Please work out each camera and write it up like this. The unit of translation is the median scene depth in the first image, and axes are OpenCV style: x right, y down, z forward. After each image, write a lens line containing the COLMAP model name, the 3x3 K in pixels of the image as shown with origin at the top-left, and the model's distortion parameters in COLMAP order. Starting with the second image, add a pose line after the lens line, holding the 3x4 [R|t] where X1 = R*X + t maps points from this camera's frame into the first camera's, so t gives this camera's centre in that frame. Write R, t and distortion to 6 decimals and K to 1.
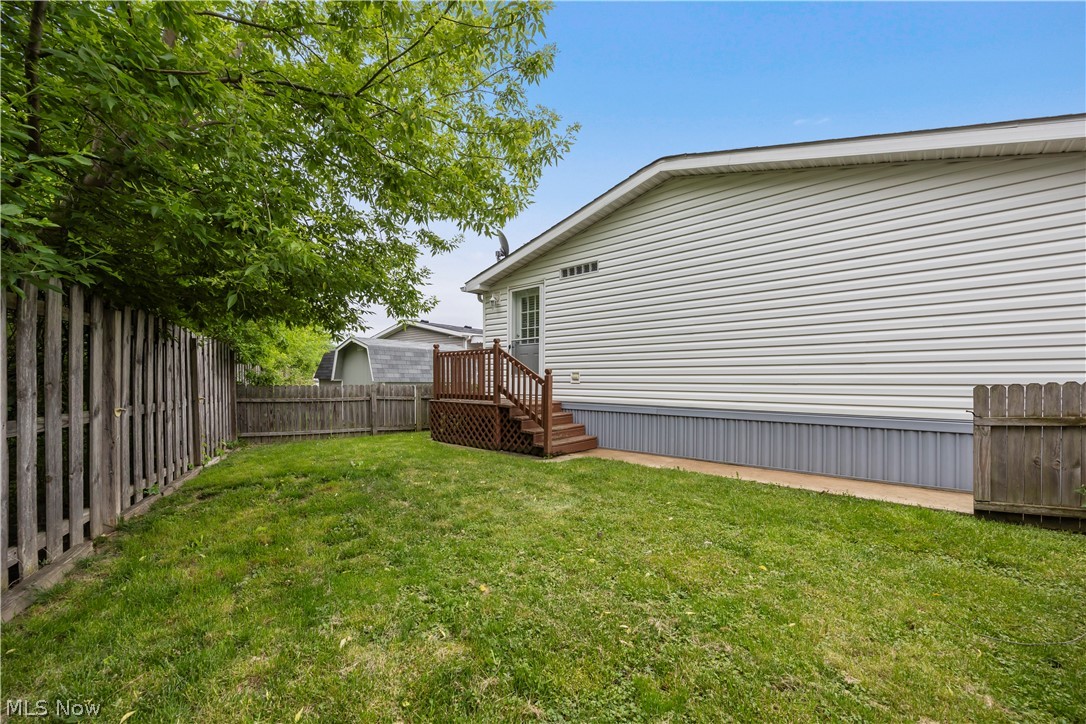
lens RADIAL K [[441.7, 0, 543.8], [0, 441.7, 381.2], [0, 0, 1]] dist [0.000034, -0.000034]
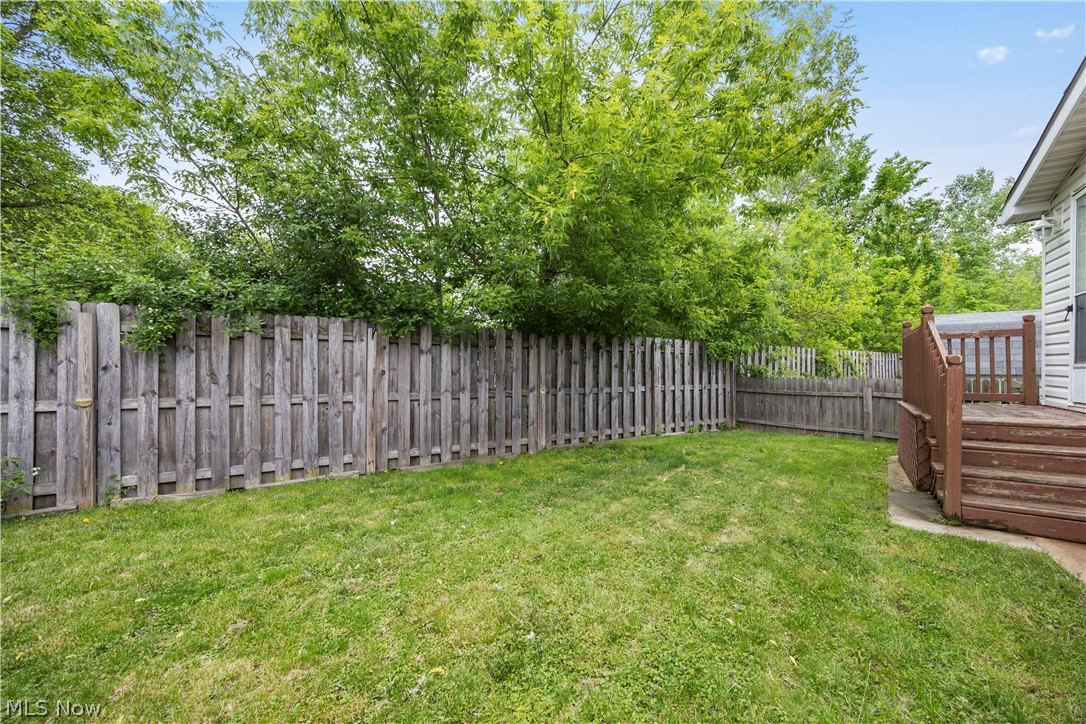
lens RADIAL K [[434.2, 0, 543.0], [0, 434.2, 362.0], [0, 0, 1]] dist [-0.000210, -0.000019]
pose [[0.080587, -0.016865, -0.996605, 0.390929], [0.000987, 0.999858, -0.016840, -0.009739], [0.996747, 0.000374, 0.080592, 0.370893]]
